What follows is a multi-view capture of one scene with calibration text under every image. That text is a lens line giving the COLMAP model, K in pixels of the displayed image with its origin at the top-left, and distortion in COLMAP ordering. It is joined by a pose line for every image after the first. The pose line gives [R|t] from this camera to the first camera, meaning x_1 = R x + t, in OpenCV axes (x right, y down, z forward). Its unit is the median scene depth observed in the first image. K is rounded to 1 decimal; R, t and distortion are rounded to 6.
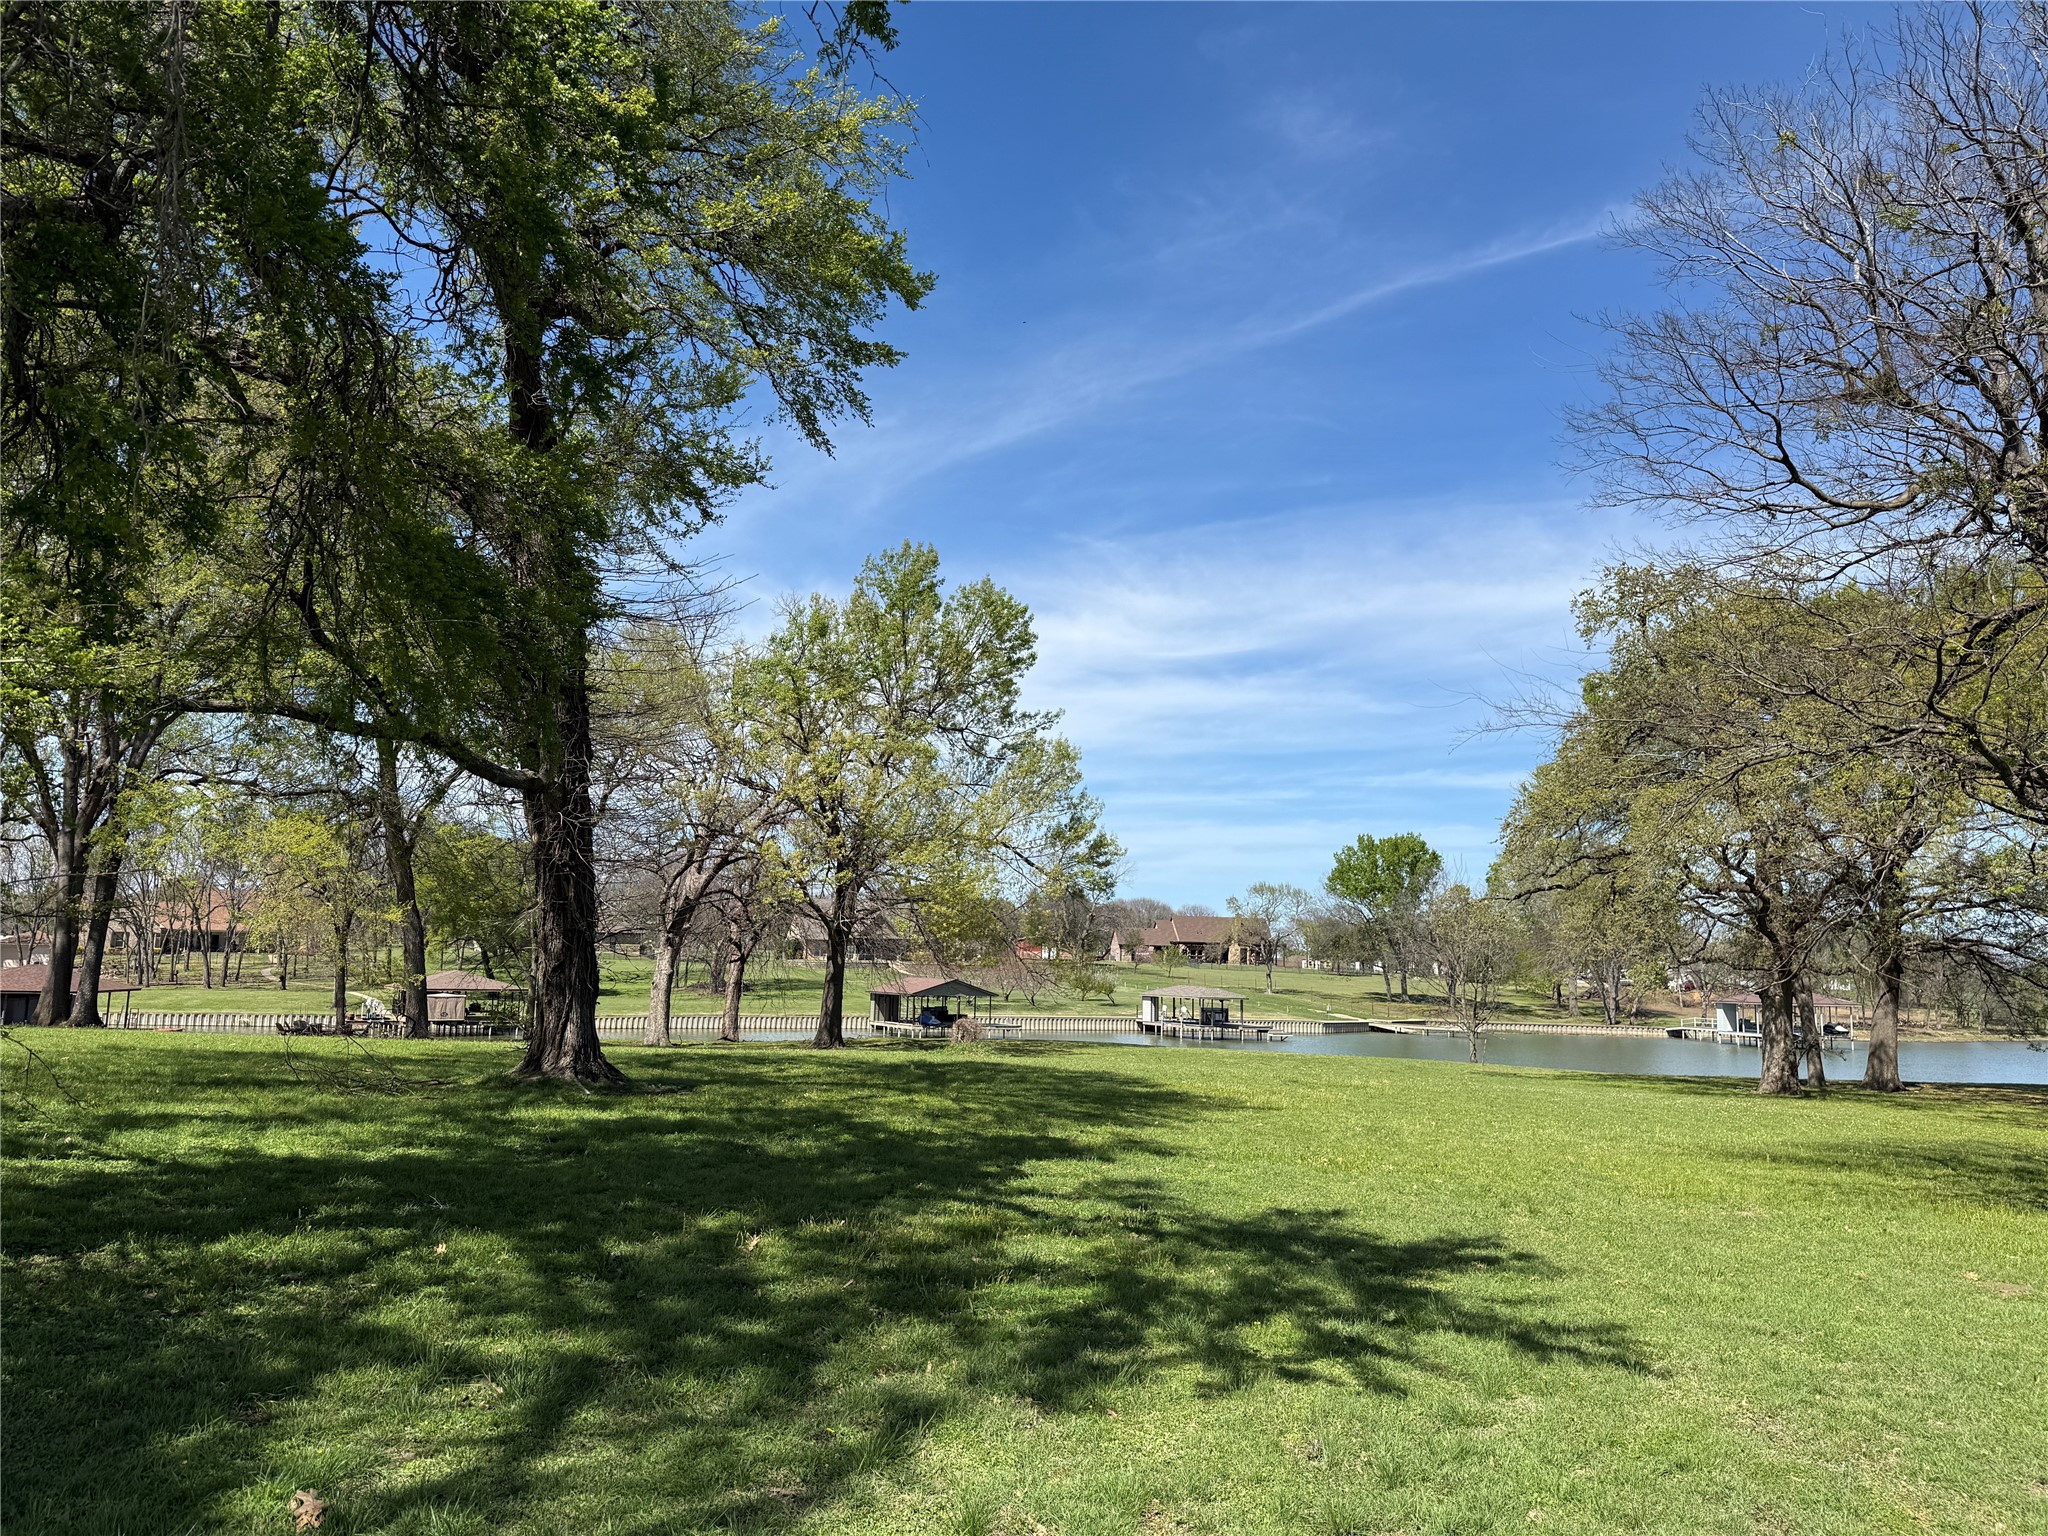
lens RADIAL K [[1418.5, 0, 1030.3], [0, 1418.5, 764.4], [0, 0, 1]] dist [0.064416, -0.079473]
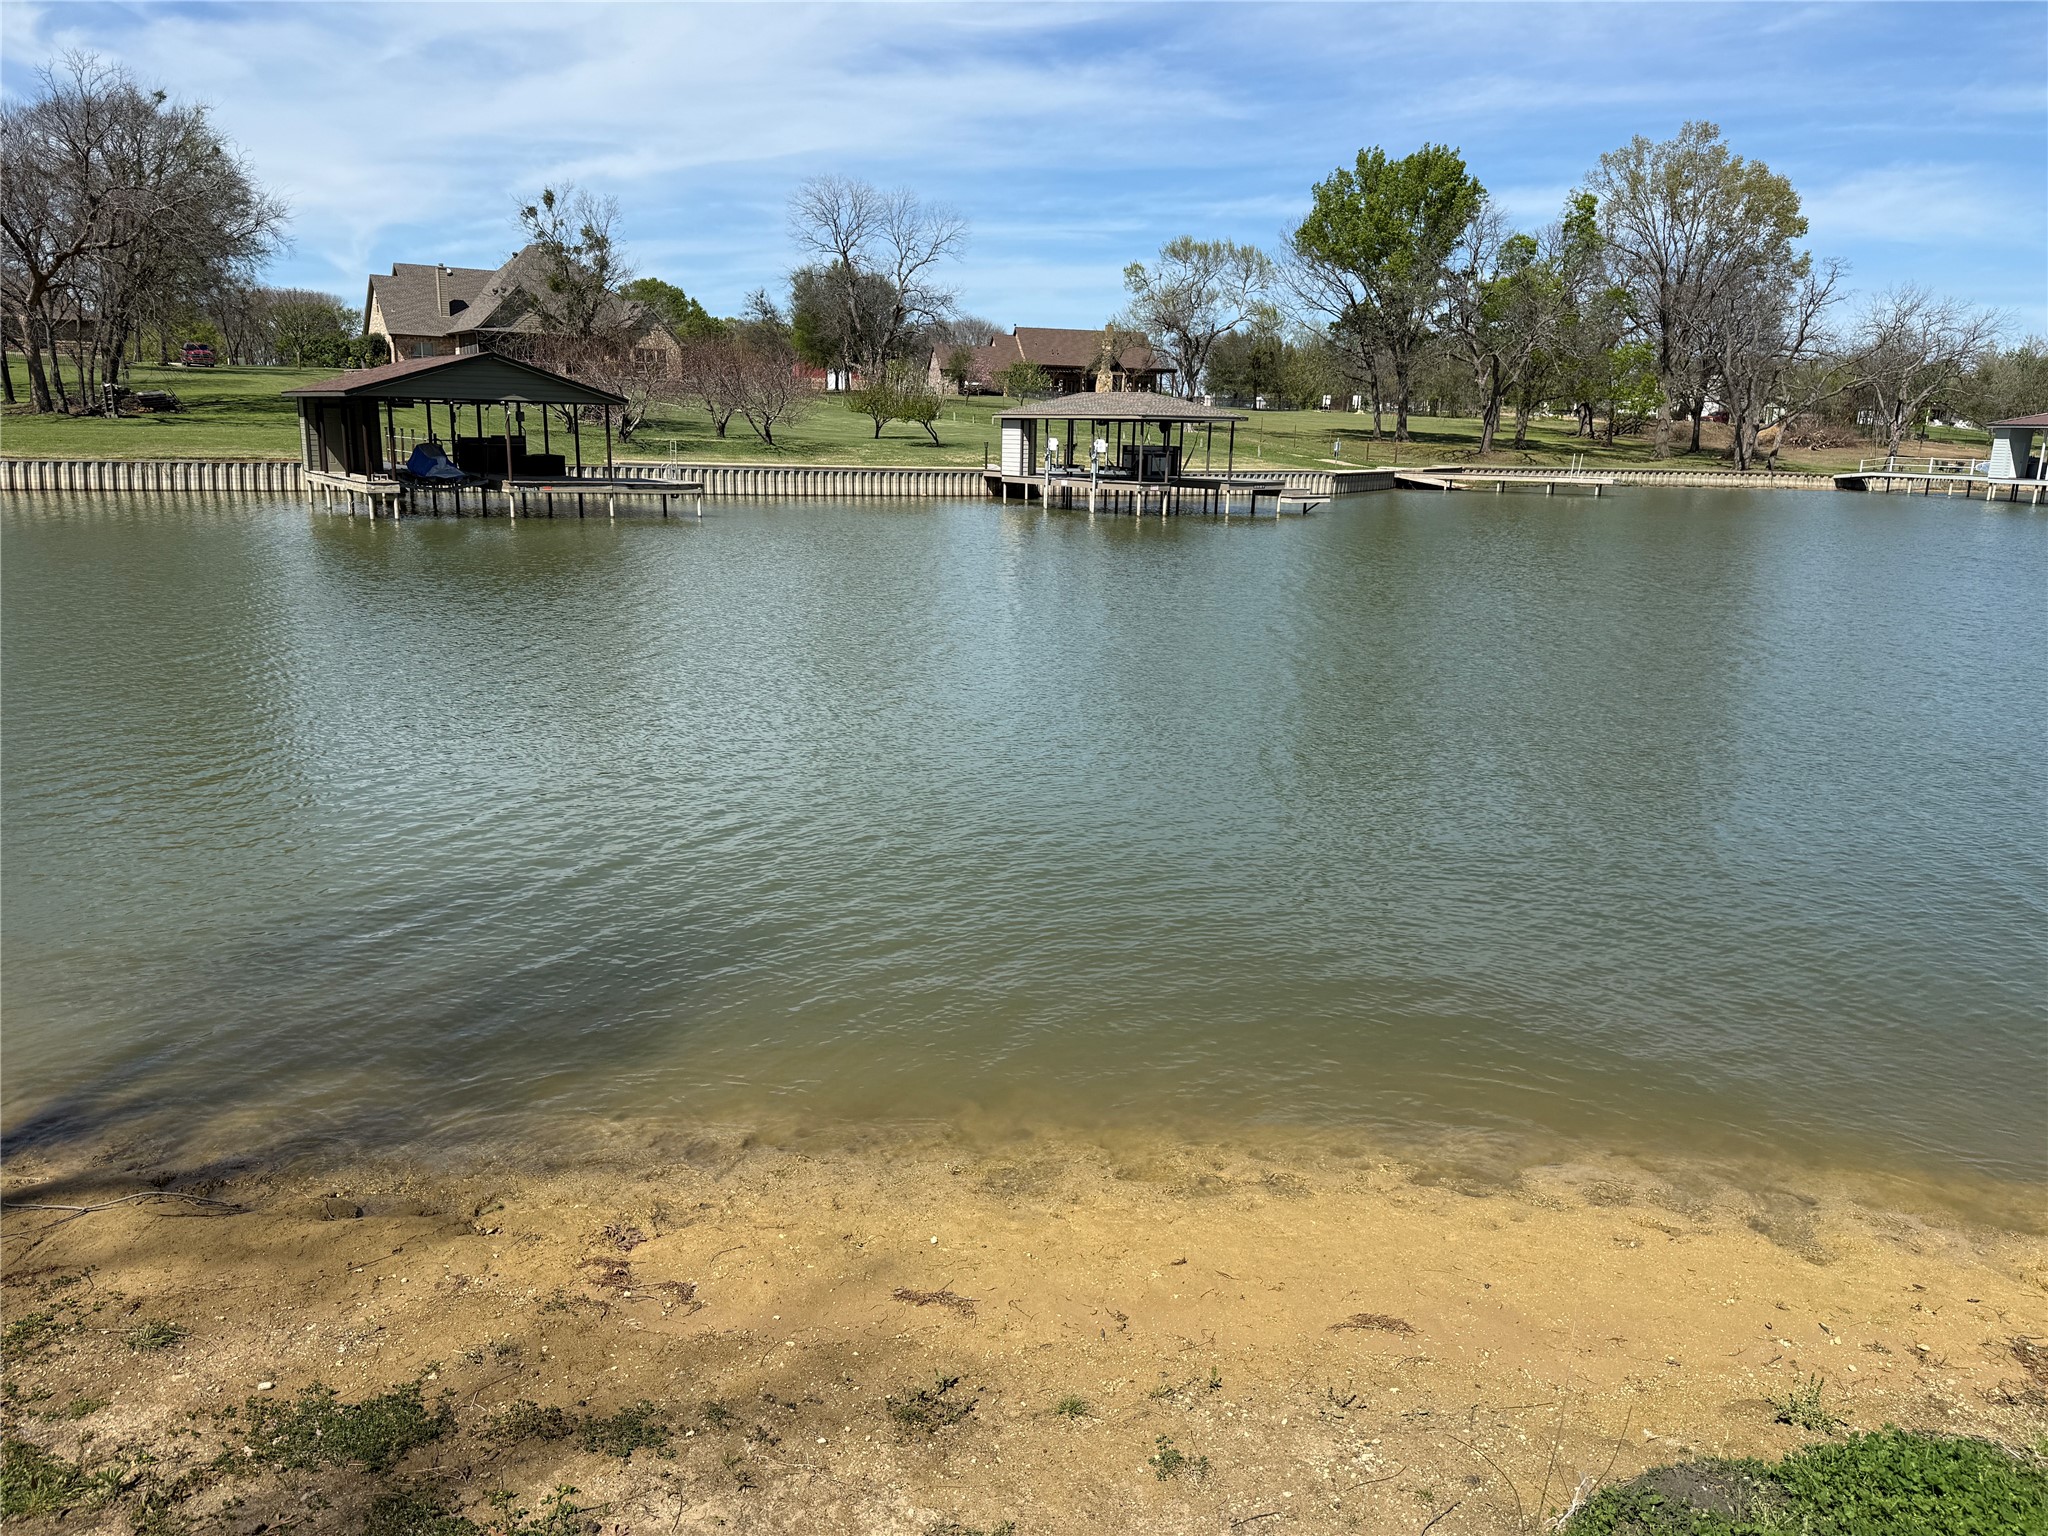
lens RADIAL K [[1418.5, 0, 1029.7], [0, 1418.5, 753.8], [0, 0, 1]] dist [0.064416, -0.079473]
pose [[0.991761, -0.030100, 0.124517, 0.059939], [-0.016619, 0.933557, 0.358044, 0.215918], [-0.127021, -0.357164, 0.925365, 1.164064]]
